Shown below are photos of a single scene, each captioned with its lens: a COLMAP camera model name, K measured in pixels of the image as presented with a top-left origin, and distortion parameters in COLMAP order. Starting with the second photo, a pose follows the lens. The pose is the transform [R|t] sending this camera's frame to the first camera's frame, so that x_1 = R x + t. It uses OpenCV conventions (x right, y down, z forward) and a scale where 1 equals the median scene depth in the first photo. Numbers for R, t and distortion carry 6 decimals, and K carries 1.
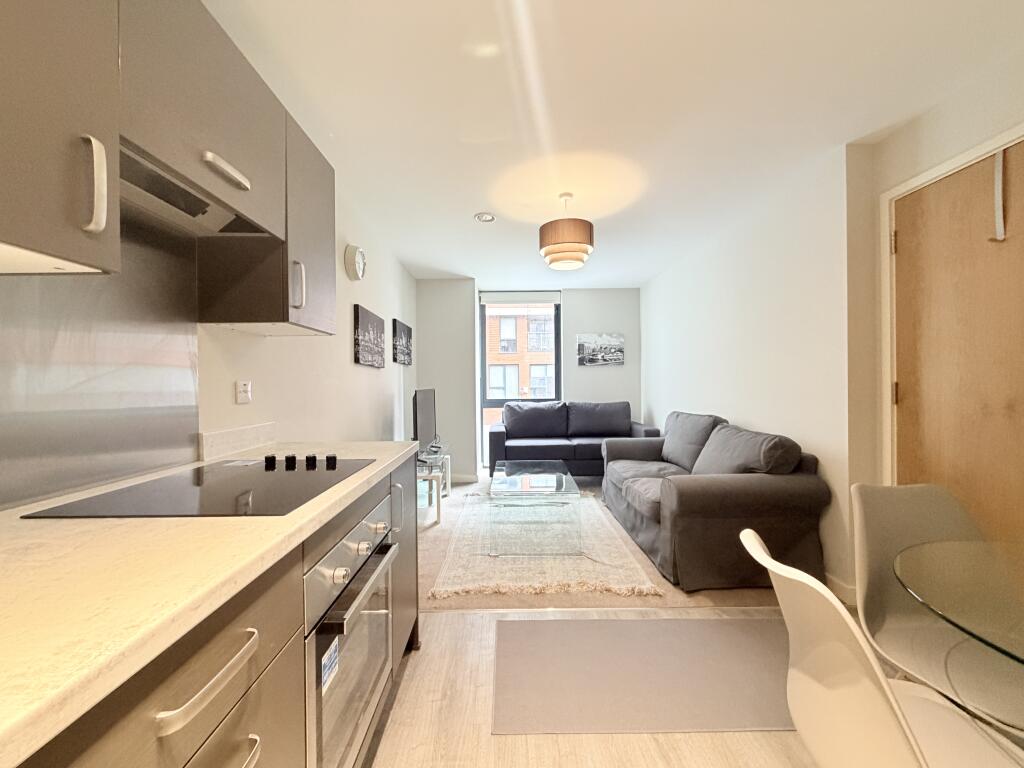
lens RADIAL K [[408.0, 0, 512.0], [0, 408.0, 384.0], [0, 0, 1]] dist [0.002747, 0.000866]
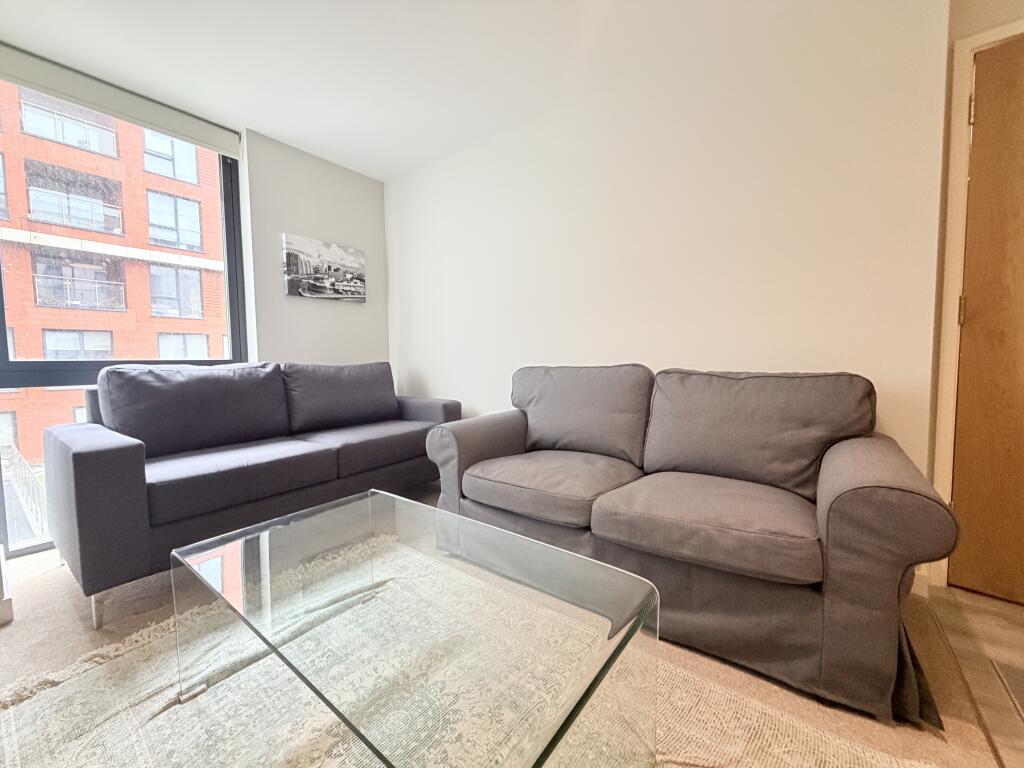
lens RADIAL K [[408.0, 0, 512.0], [0, 408.0, 384.0], [0, 0, 1]] dist [0.002747, 0.000866]
pose [[0.609460, -0.047917, 0.791367, -0.086203], [0.009575, 0.998544, 0.053087, 0.046367], [-0.792759, -0.024778, 0.609031, 0.492563]]
